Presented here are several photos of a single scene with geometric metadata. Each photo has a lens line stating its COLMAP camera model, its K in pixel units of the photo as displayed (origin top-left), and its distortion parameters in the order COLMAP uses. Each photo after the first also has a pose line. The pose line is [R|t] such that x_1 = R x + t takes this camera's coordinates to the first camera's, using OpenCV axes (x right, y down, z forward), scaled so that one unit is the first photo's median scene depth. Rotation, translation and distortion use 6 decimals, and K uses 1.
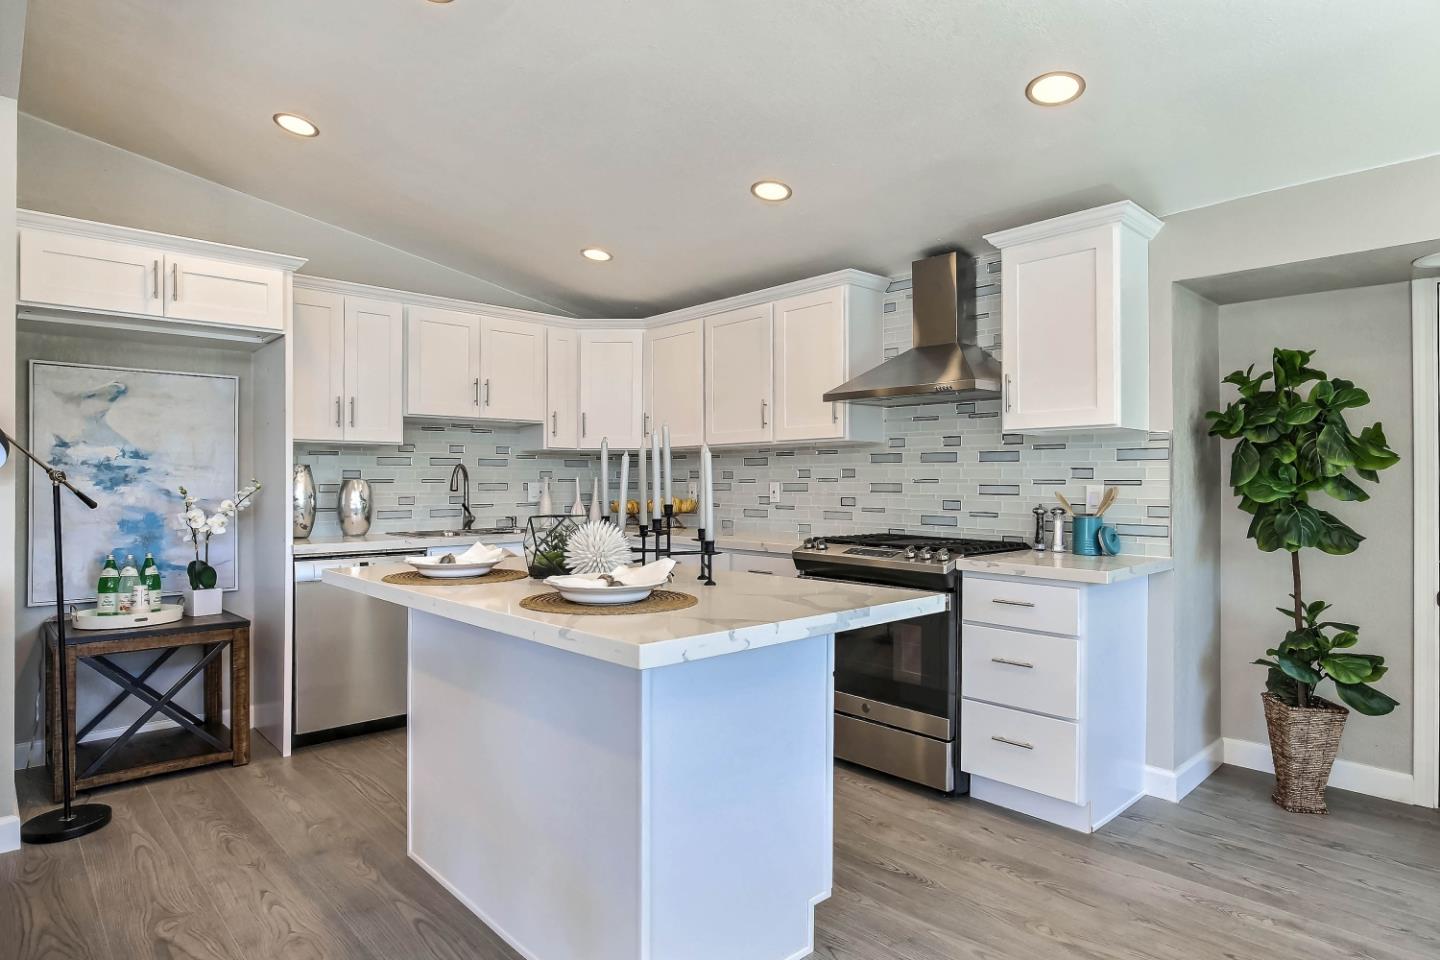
lens RADIAL K [[798.5, 0, 736.9], [0, 798.5, 475.0], [0, 0, 1]] dist [-0.010813, 0.004379]
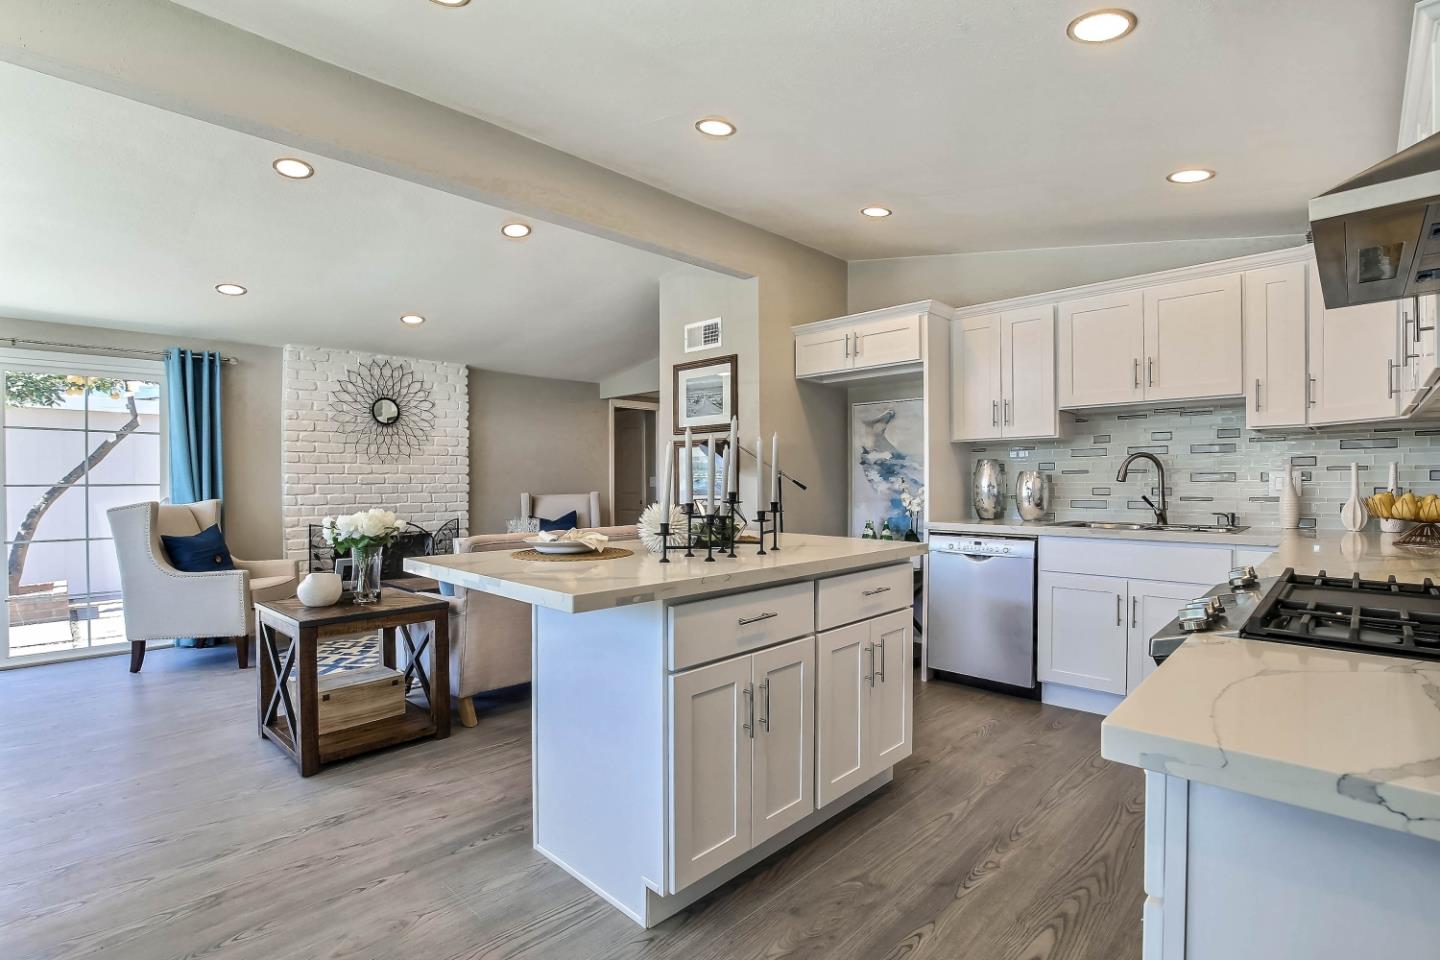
lens RADIAL K [[672.2, 0, 681.3], [0, 672.2, 482.6], [0, 0, 1]] dist [-0.020856, 0.000653]
pose [[0.011171, 0.006040, -0.999919, 0.608053], [0.014281, 0.999879, 0.006199, 0.012354], [0.999836, -0.014349, 0.011083, 0.661821]]
